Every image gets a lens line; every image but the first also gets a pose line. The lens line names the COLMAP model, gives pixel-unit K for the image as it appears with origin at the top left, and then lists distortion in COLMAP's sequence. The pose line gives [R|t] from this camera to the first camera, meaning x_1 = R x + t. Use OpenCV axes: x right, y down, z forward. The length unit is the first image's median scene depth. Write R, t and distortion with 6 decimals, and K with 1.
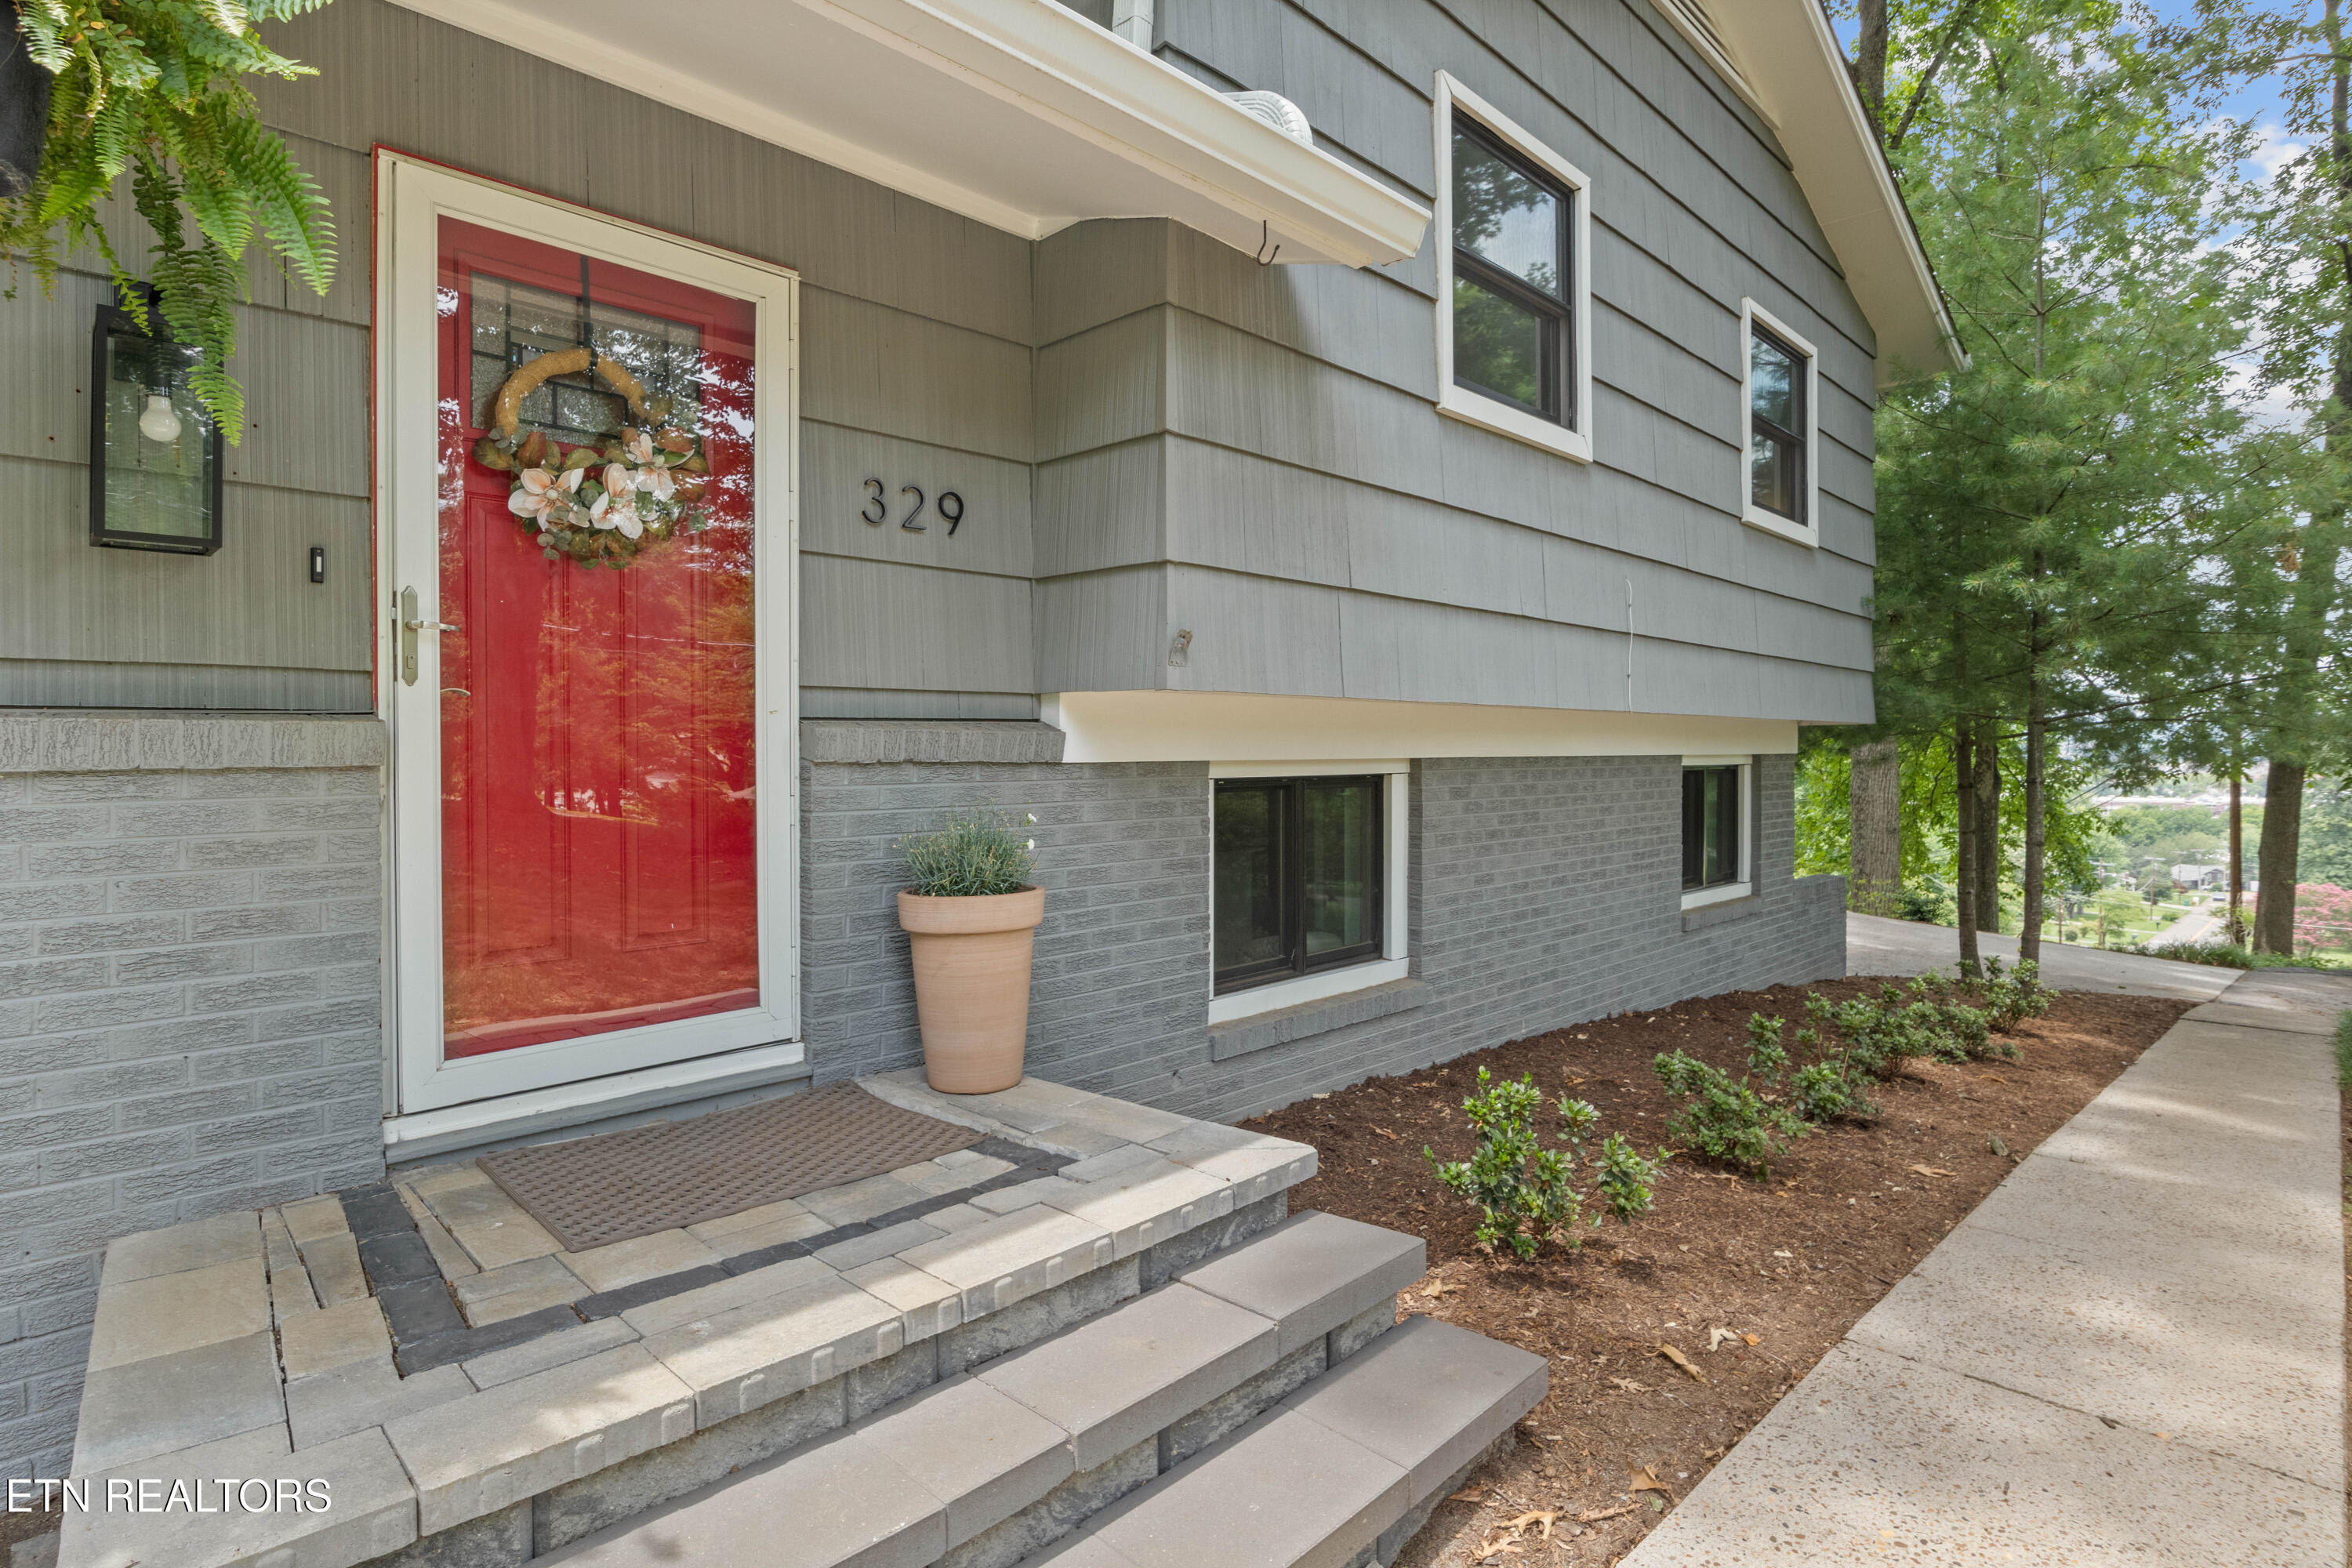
lens RADIAL K [[1194.1, 0, 1176.4], [0, 1194.1, 734.4], [0, 0, 1]] dist [-0.001798, -0.000395]
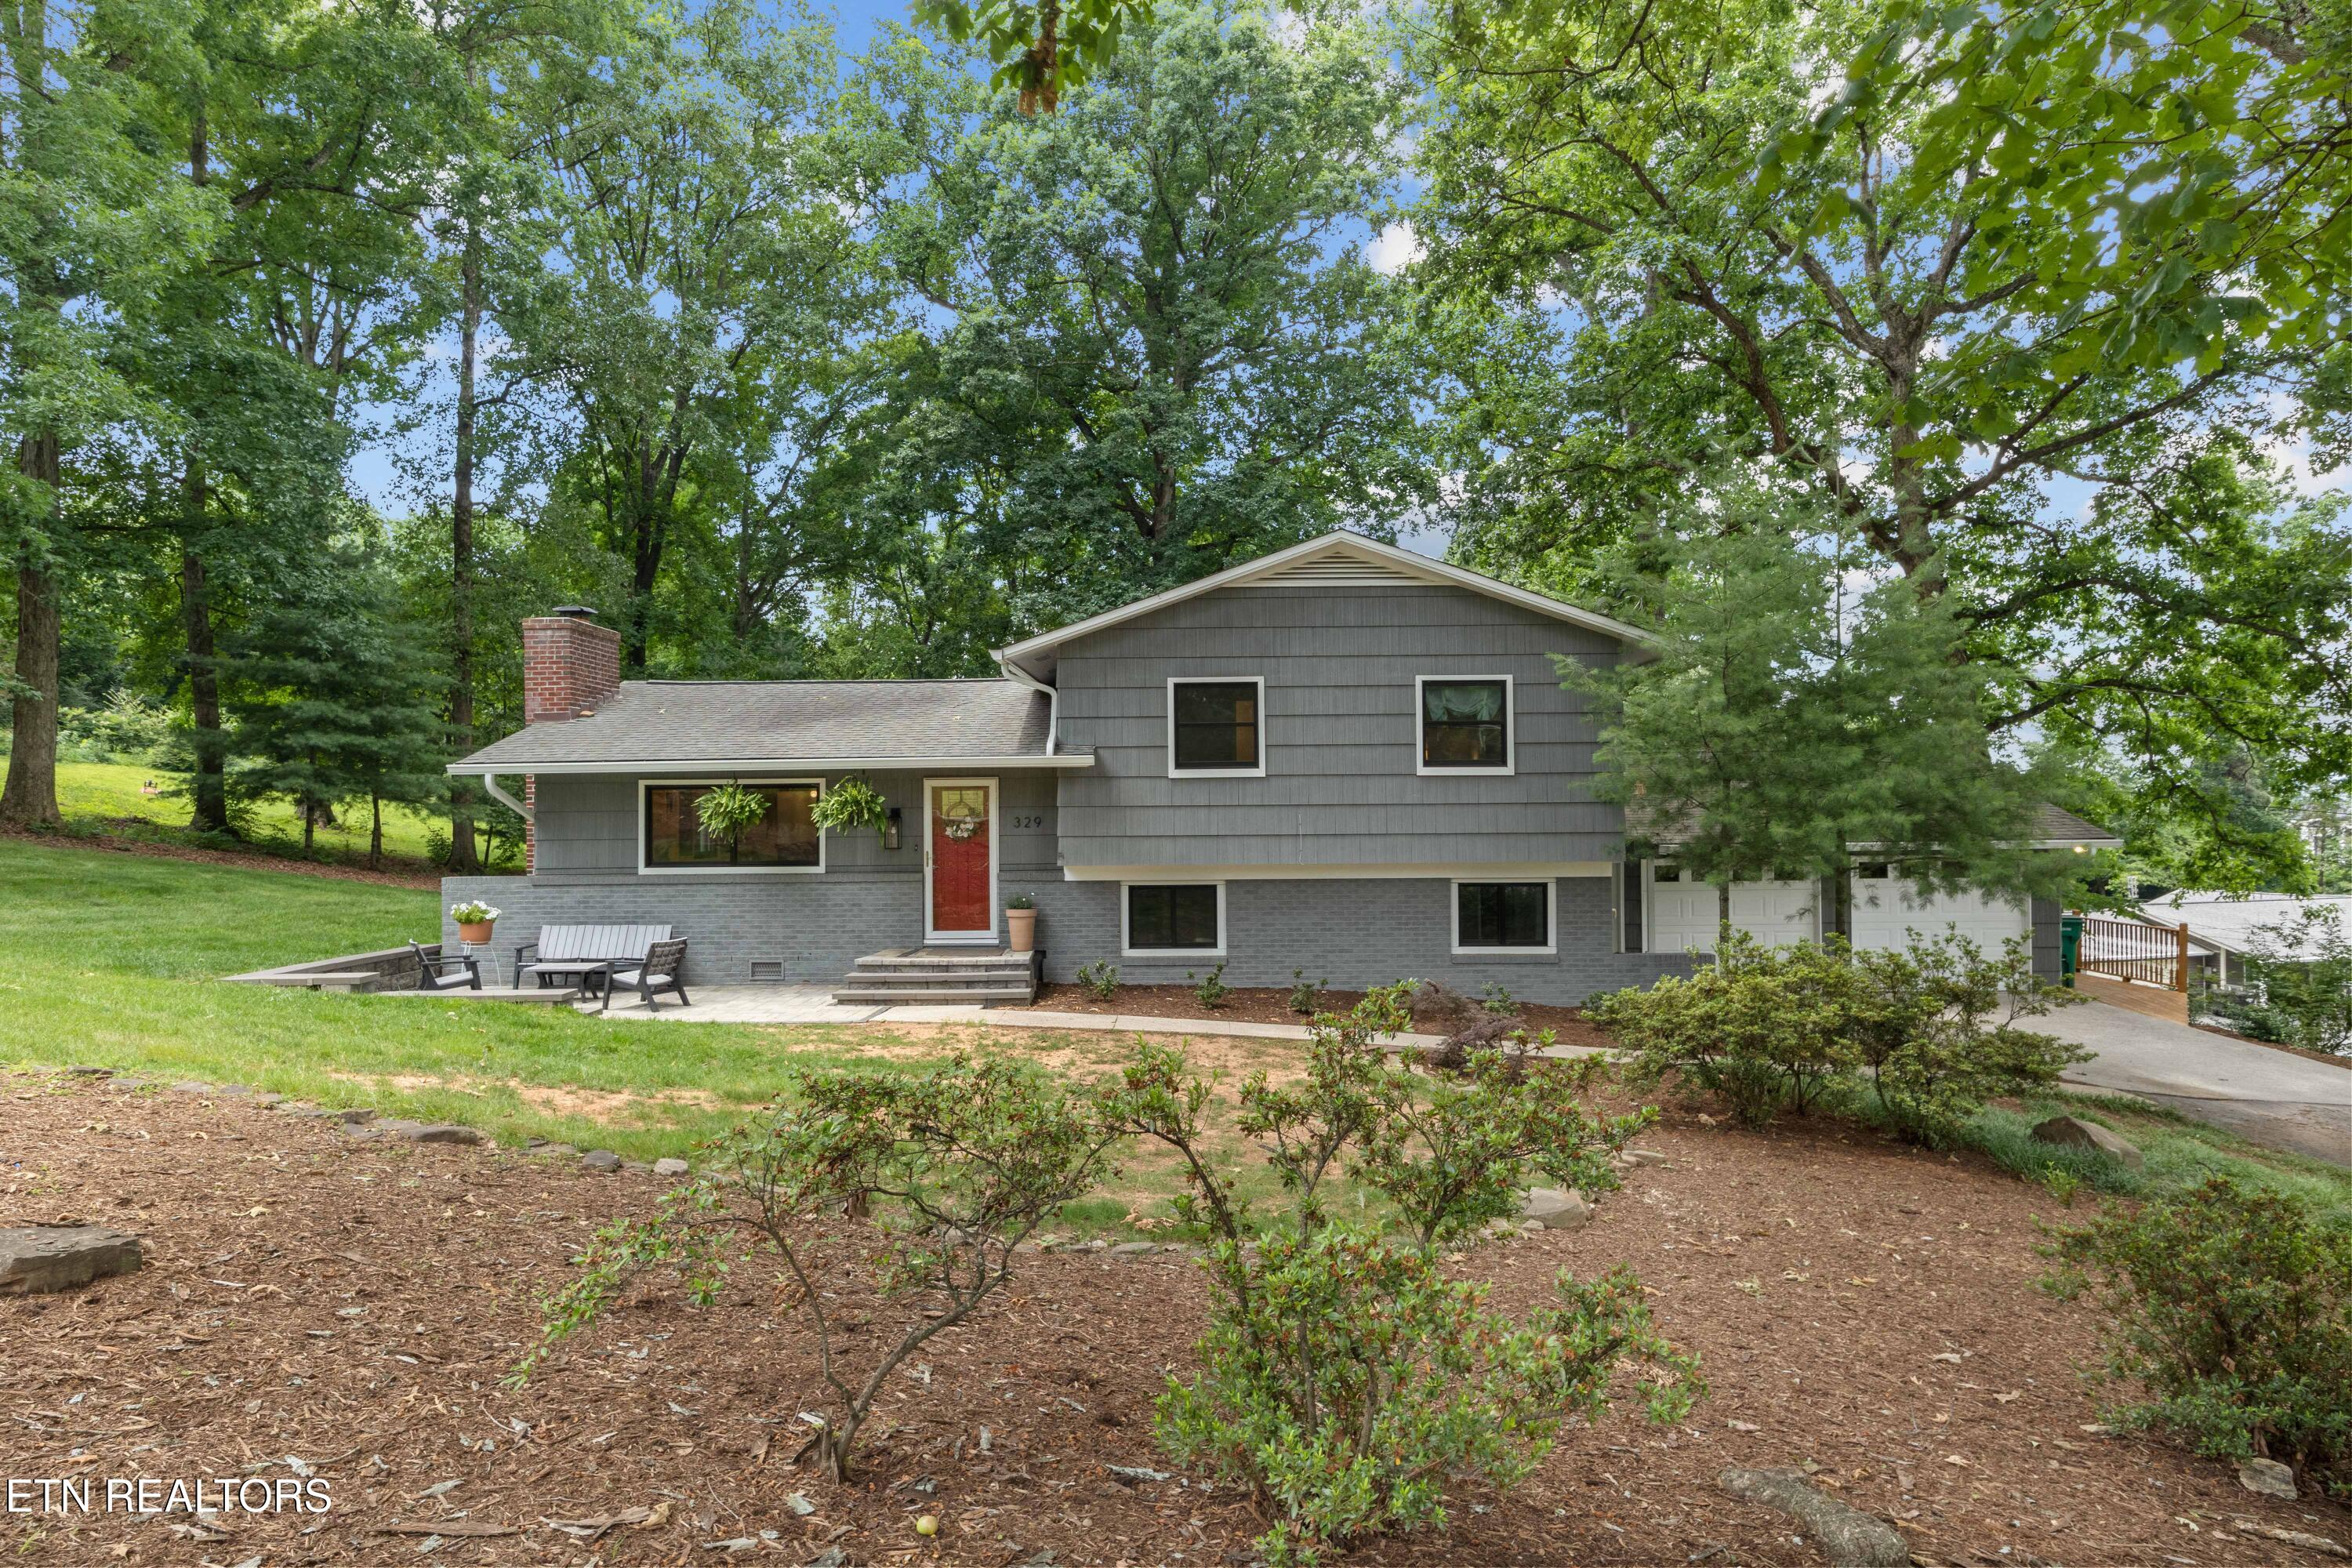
lens RADIAL K [[1364.8, 0, 1176.0], [0, 1364.8, 784.0], [0, 0, 1]] dist [-0.028151, 0.000209]
pose [[0.688725, -0.019684, -0.724756, 2.572588], [0.015281, 0.999803, -0.012633, -0.175049], [0.724862, -0.002374, 0.688890, -1.395276]]
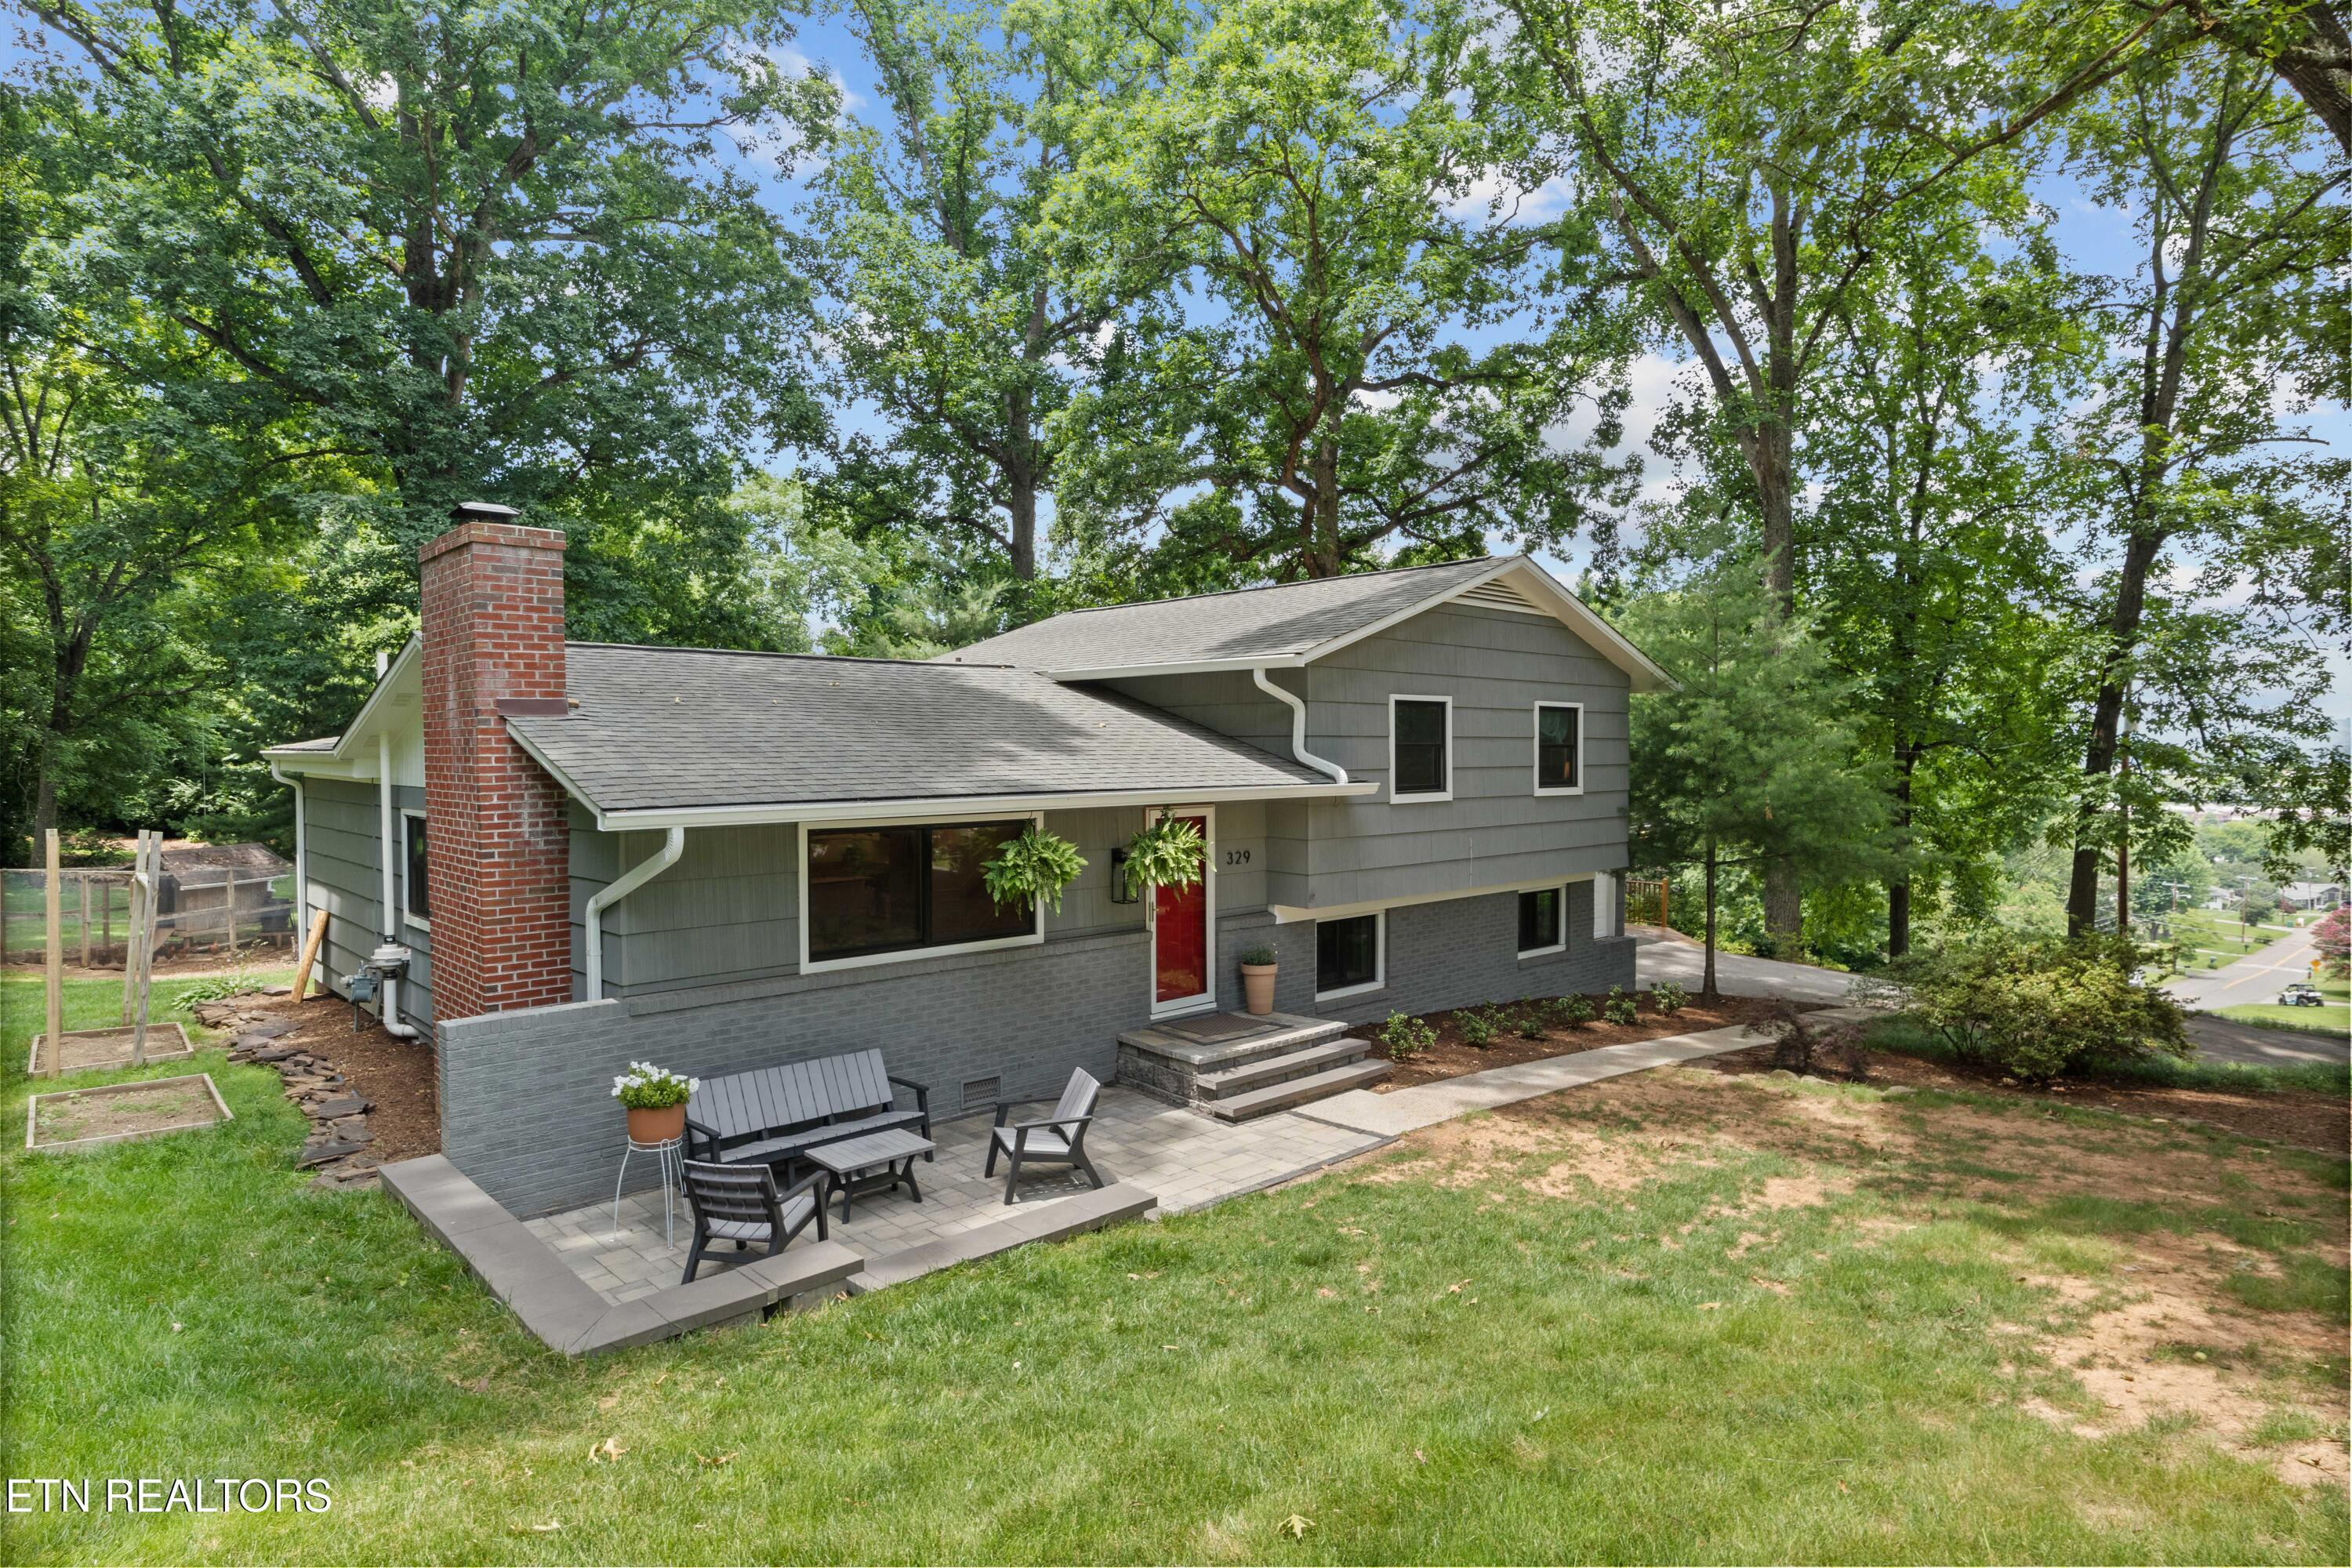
lens RADIAL K [[1291.8, 0, 1176.0], [0, 1291.8, 784.0], [0, 0, 1]] dist [-0.003287, -0.001092]
pose [[0.999509, -0.001002, -0.031331, -0.194555], [0.002127, 0.999353, 0.035893, -0.377334], [0.031275, -0.035942, 0.998864, -1.991483]]
